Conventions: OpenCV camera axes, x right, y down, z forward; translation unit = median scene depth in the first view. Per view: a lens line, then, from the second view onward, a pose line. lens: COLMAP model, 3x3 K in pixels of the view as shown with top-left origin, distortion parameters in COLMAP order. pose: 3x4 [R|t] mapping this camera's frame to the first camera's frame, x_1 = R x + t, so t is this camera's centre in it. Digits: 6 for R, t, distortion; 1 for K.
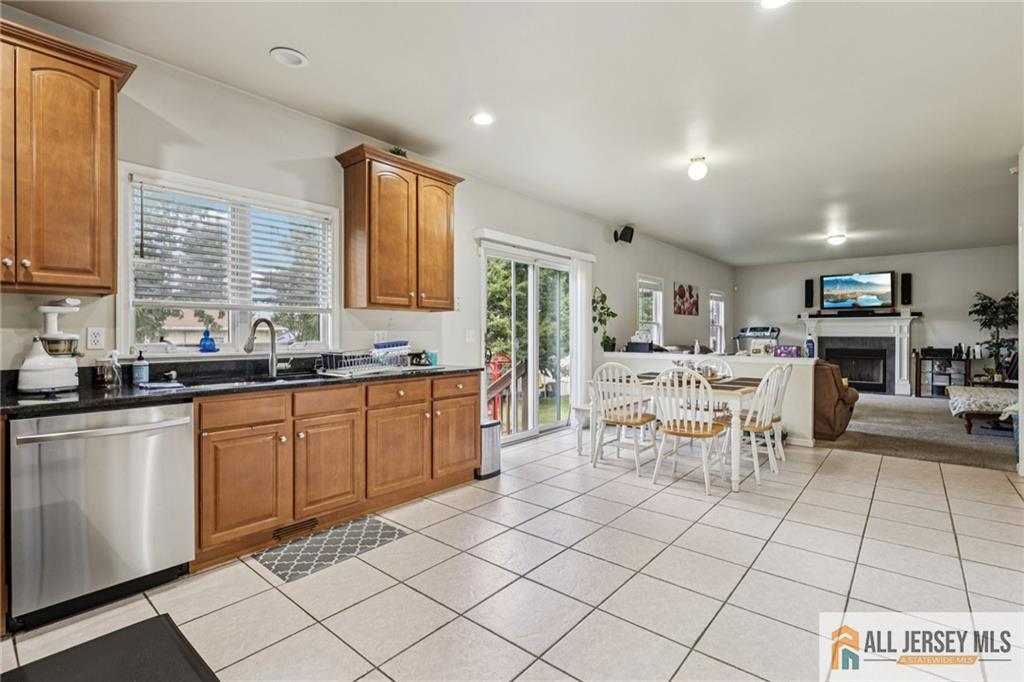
lens RADIAL K [[475.6, 0, 512.9], [0, 475.6, 330.7], [0, 0, 1]] dist [-0.004100, 0.002465]
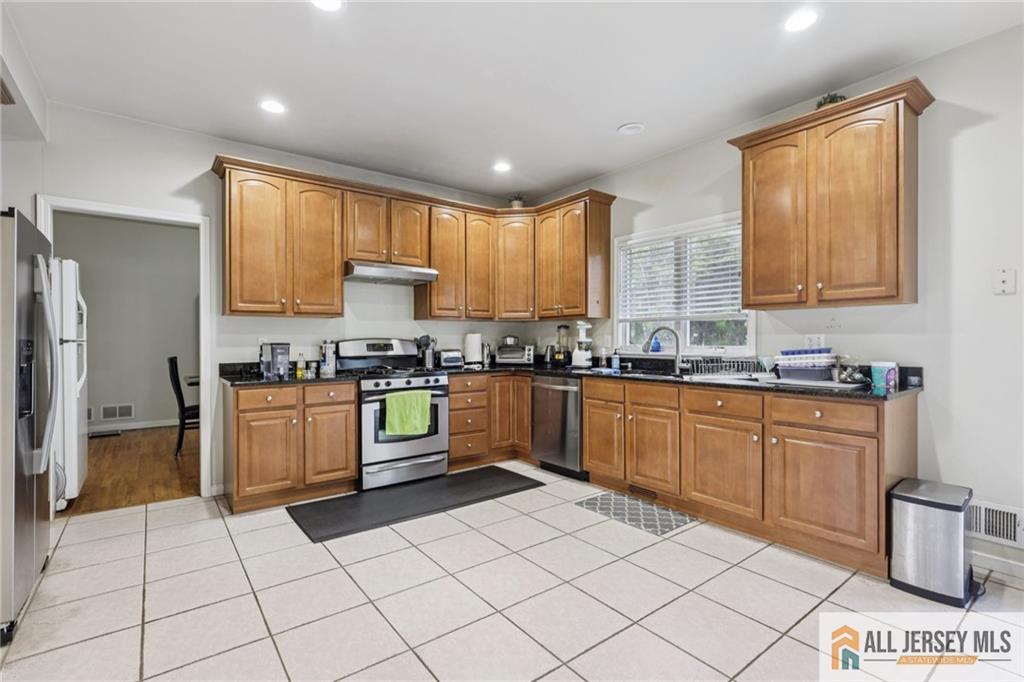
lens RADIAL K [[475.6, 0, 515.7], [0, 475.6, 338.7], [0, 0, 1]] dist [-0.004100, 0.002465]
pose [[-0.211949, -0.003665, -0.977274, 0.493173], [0.006515, 0.999965, -0.005163, 0.006570], [0.977259, -0.007461, -0.211918, 0.541716]]
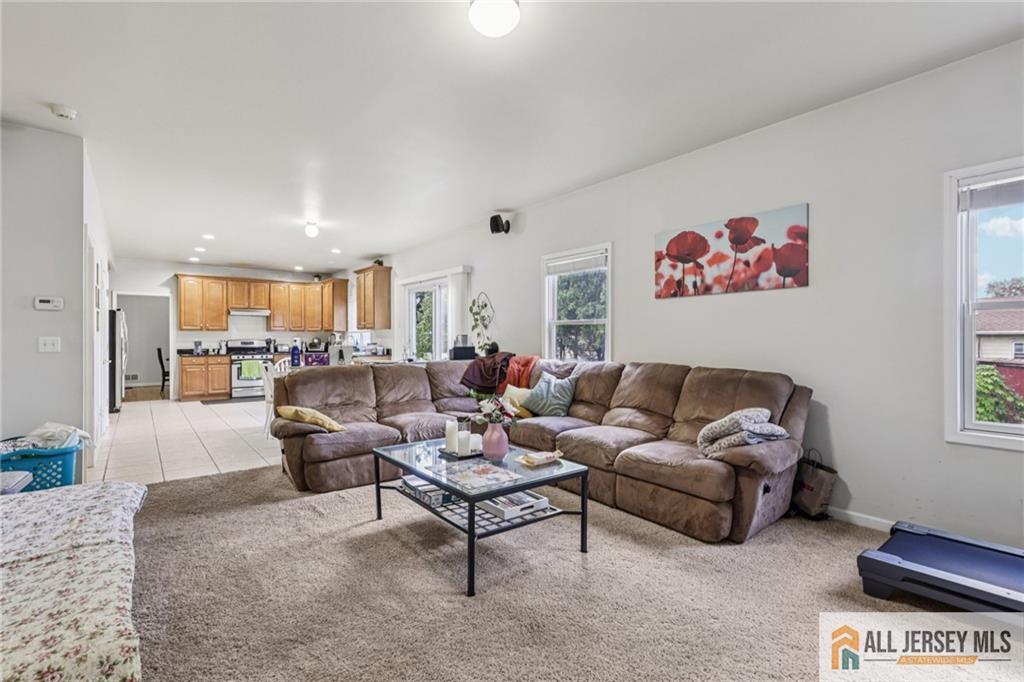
lens RADIAL K [[475.6, 0, 513.4], [0, 475.6, 339.1], [0, 0, 1]] dist [-0.004100, 0.002465]
pose [[-0.198277, -0.003643, -0.980139, 0.873689], [0.003619, 0.999984, -0.004449, 0.008414], [0.980139, -0.004429, -0.198261, 0.967854]]
